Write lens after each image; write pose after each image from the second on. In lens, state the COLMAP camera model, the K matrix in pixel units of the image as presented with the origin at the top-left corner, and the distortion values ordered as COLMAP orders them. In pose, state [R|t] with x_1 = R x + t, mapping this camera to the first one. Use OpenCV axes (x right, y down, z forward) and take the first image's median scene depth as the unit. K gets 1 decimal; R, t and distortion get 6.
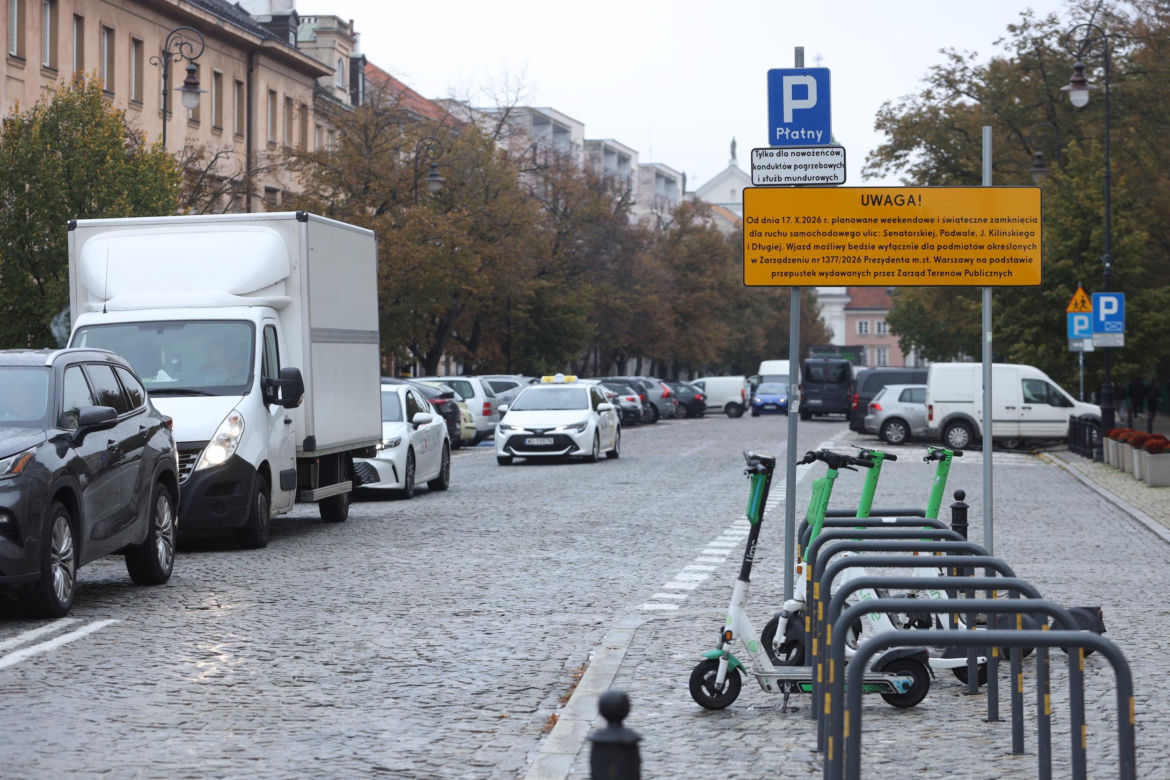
lens RADIAL K [[2854.3, 0, 585.0], [0, 2854.3, 390.0], [0, 0, 1]] dist [-0.000183, 0.314759]
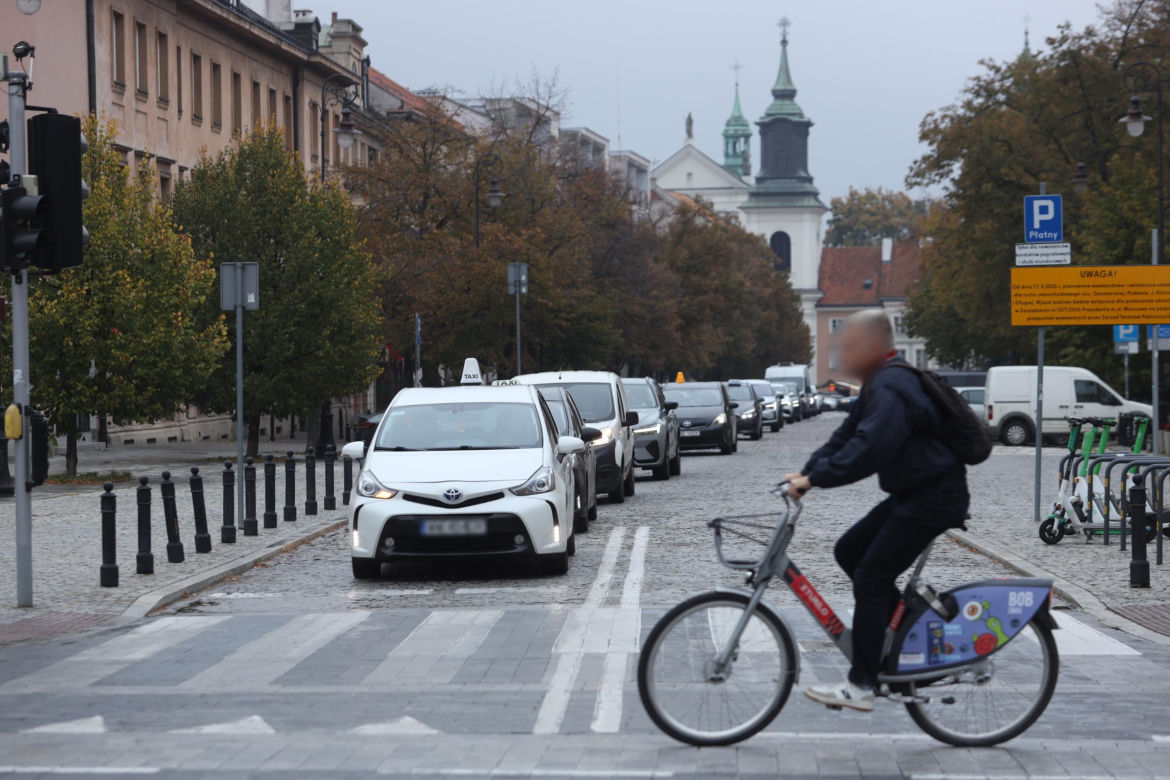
lens RADIAL K [[3115.3, 0, 579.6], [0, 3115.3, 586.0], [0, 0, 1]] dist [0.121126, -0.594819]
pose [[0.999845, -0.013055, 0.011848, -0.045037], [0.012322, 0.998127, 0.059926, 0.000671], [-0.012608, -0.059771, 0.998132, -0.172070]]
